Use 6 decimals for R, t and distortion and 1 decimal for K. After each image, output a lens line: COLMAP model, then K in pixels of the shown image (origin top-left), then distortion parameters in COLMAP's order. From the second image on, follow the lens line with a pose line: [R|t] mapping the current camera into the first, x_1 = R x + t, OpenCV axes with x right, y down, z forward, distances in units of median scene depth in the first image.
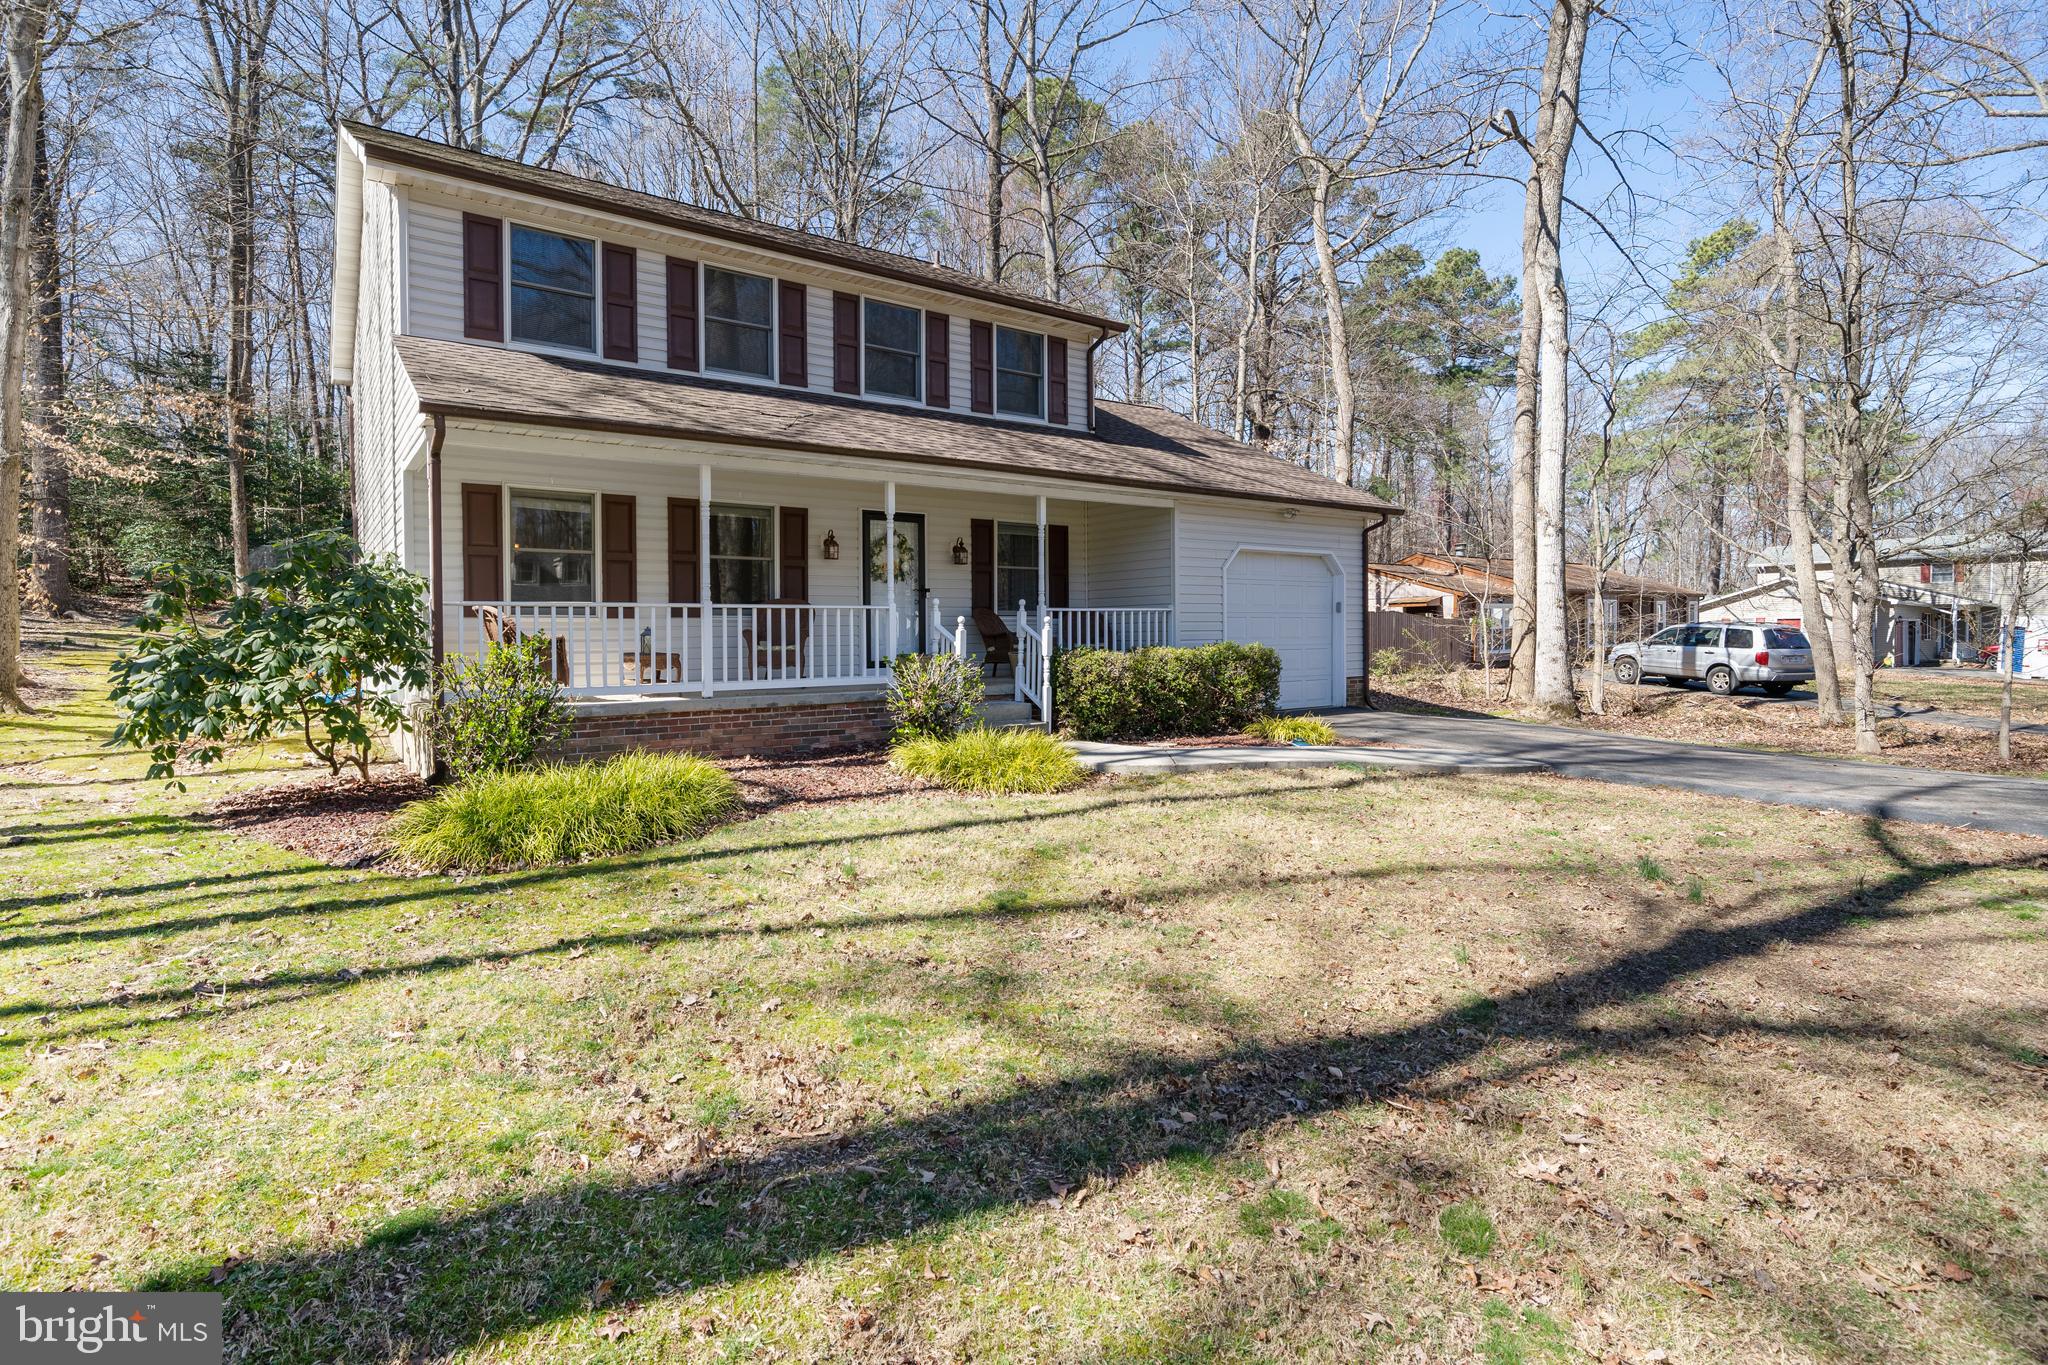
lens RADIAL K [[899.8, 0, 1010.5], [0, 899.8, 653.1], [0, 0, 1]] dist [-0.000968, 0.000189]
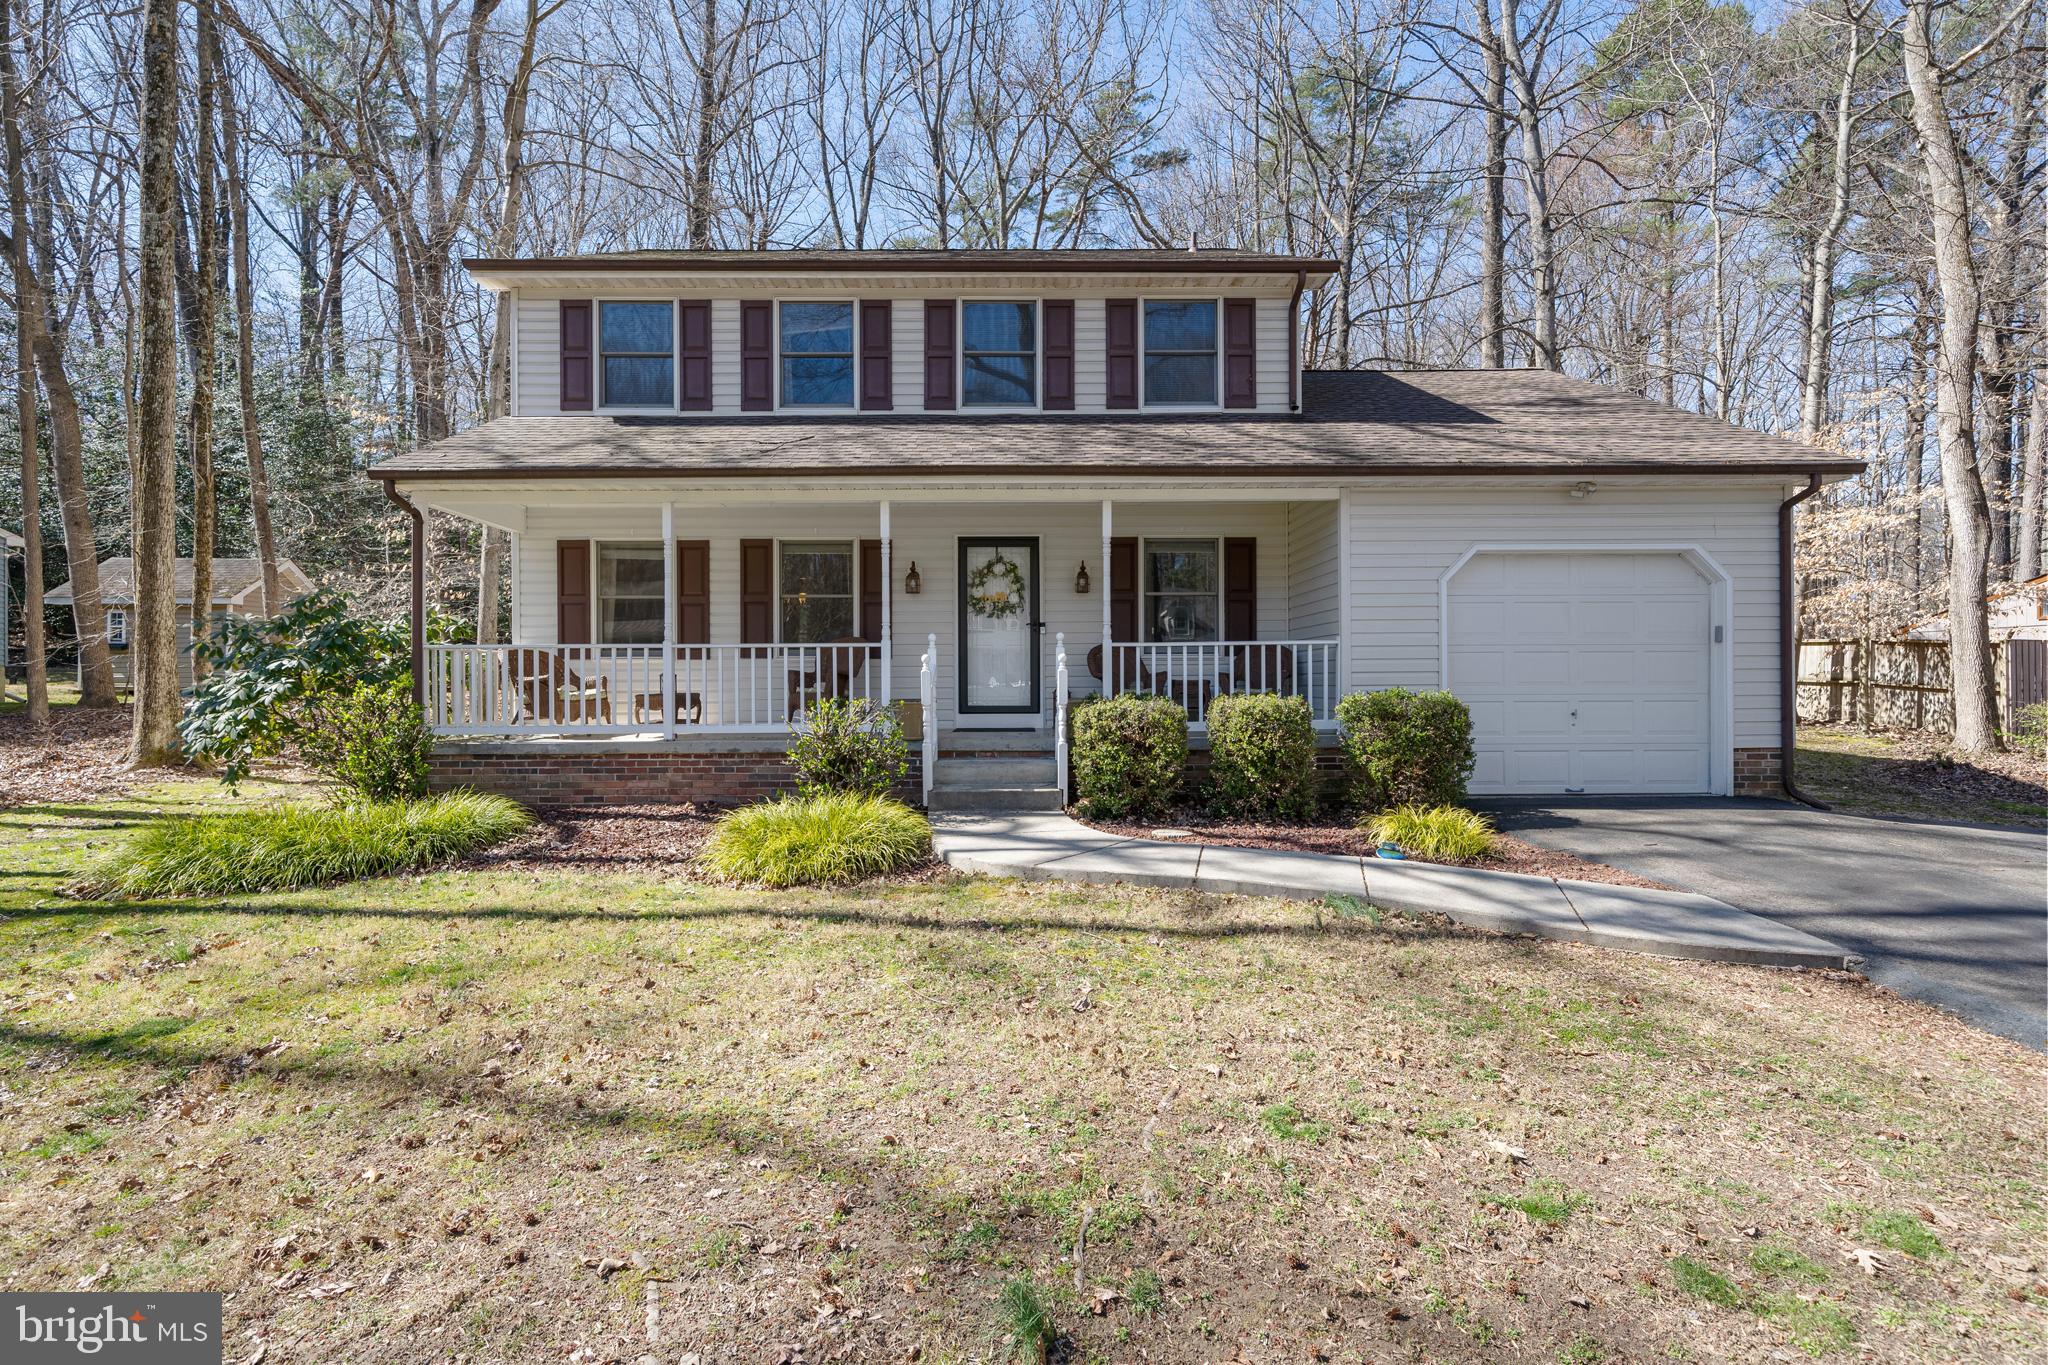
lens RADIAL K [[933.4, 0, 1025.6], [0, 933.4, 672.2], [0, 0, 1]] dist [0.003872, -0.000079]
pose [[0.841413, 0.003020, -0.540384, 0.397444], [-0.014115, 0.999766, -0.016392, -0.009787], [0.540208, 0.021420, 0.841259, 0.259129]]
